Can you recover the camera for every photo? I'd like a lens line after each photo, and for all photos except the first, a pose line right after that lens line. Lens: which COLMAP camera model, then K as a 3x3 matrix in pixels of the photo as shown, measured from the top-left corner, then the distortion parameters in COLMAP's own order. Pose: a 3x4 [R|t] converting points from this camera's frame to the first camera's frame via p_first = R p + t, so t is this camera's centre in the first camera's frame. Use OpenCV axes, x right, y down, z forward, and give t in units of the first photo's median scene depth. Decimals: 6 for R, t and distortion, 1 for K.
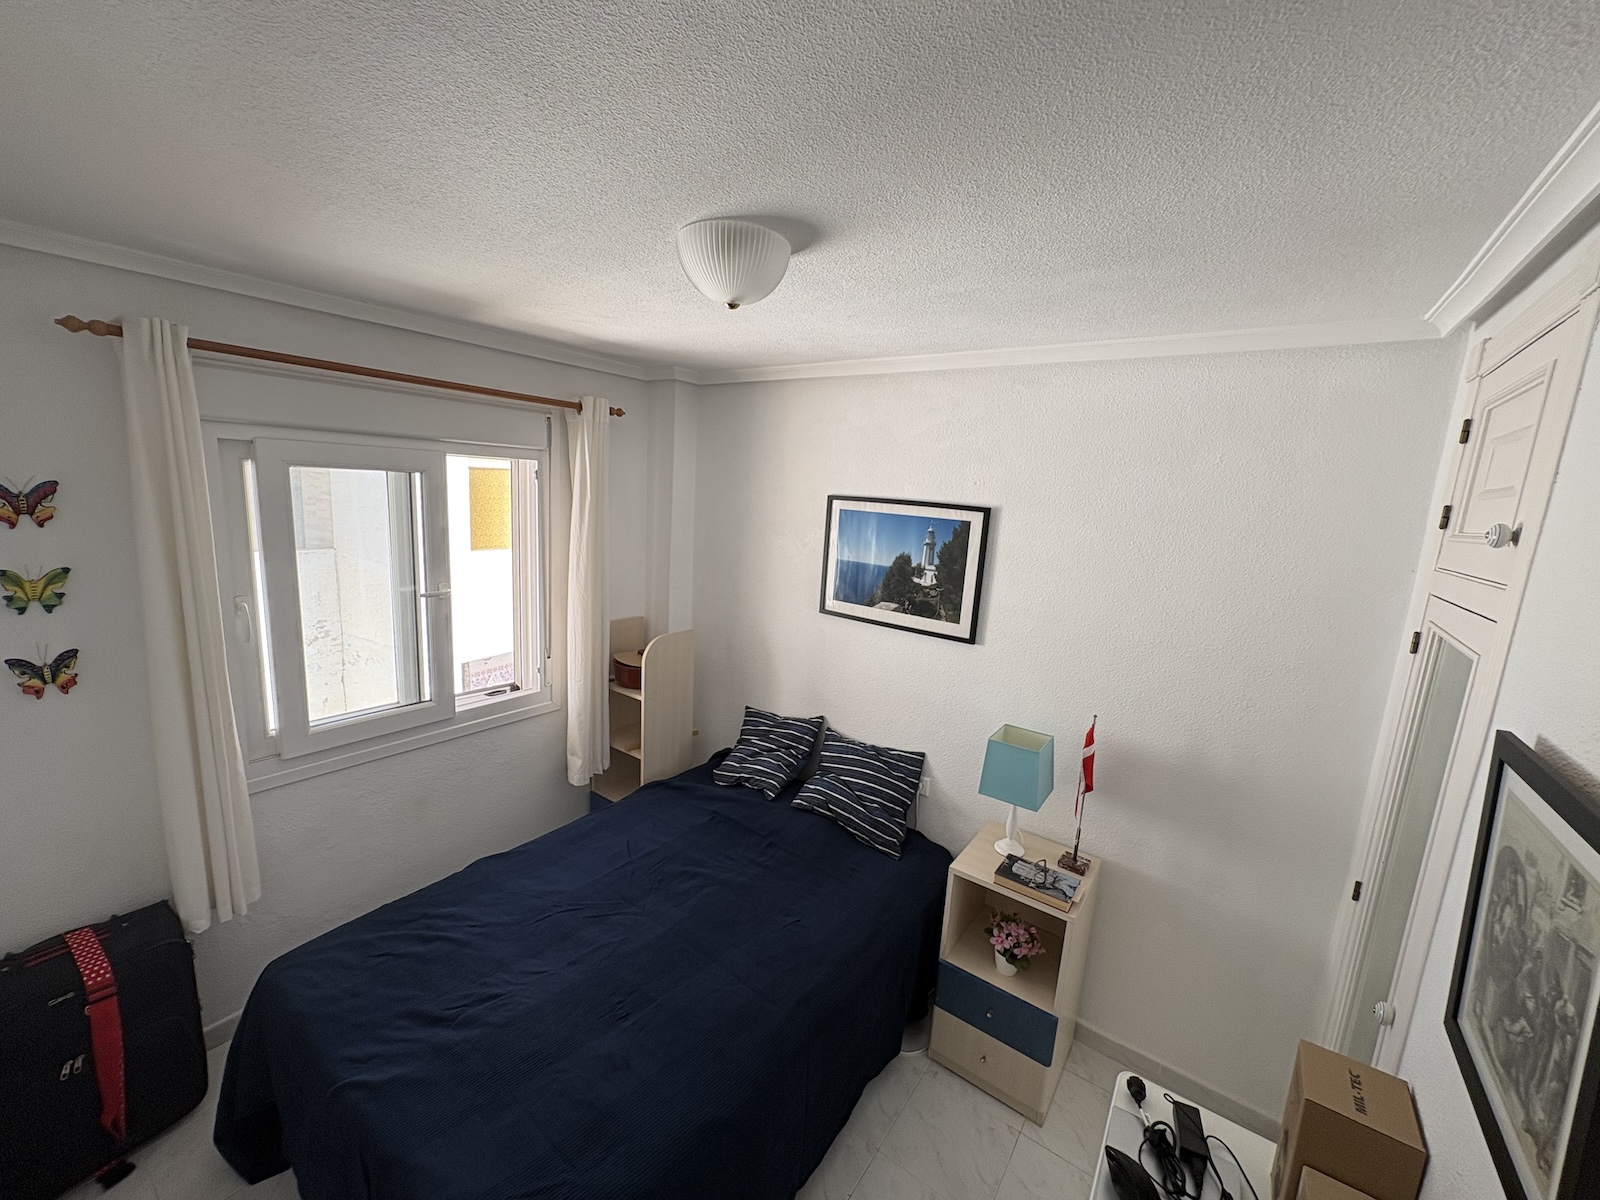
lens RADIAL K [[640.7, 0, 804.1], [0, 640.7, 602.9], [0, 0, 1]] dist [-0.000378, 0.001305]
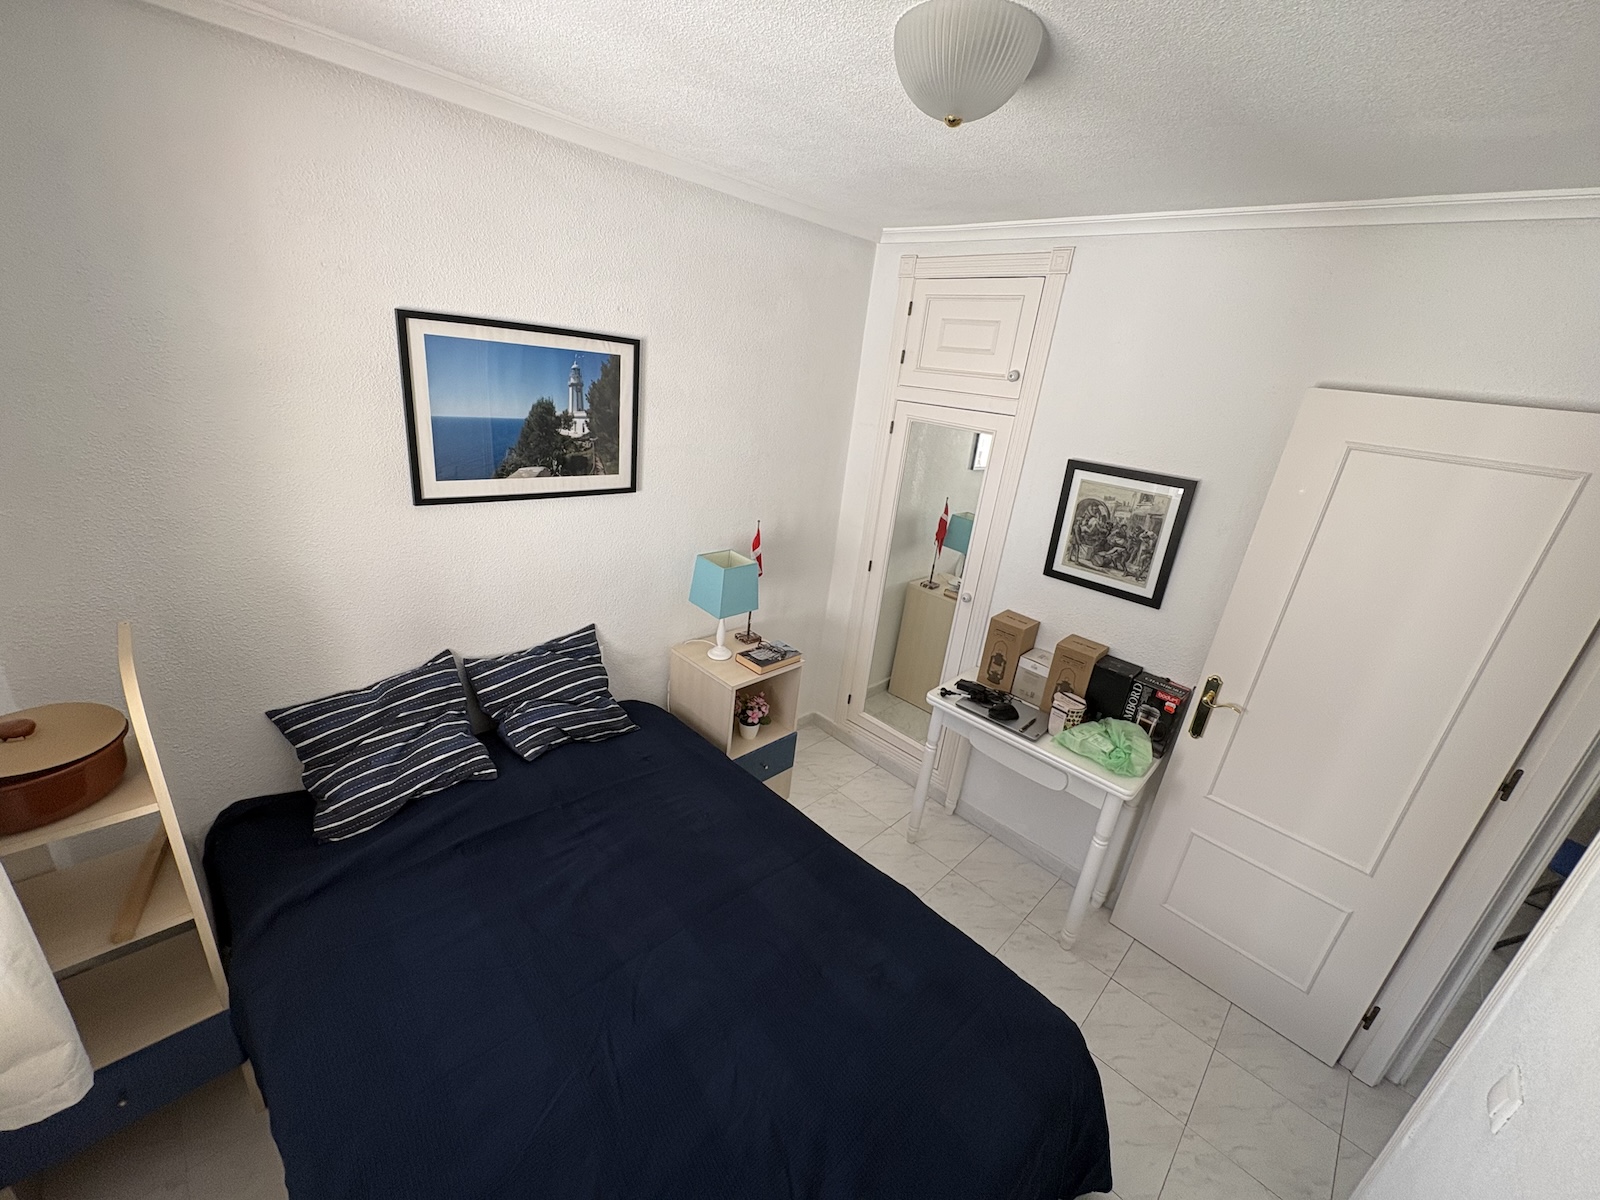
lens RADIAL K [[640.7, 0, 803.7], [0, 640.7, 603.5], [0, 0, 1]] dist [-0.000378, 0.001305]
pose [[0.151483, -0.398324, 0.904650, -0.600443], [0.073353, 0.917218, 0.391575, -0.132174], [-0.985734, 0.007041, 0.168161, 0.567590]]
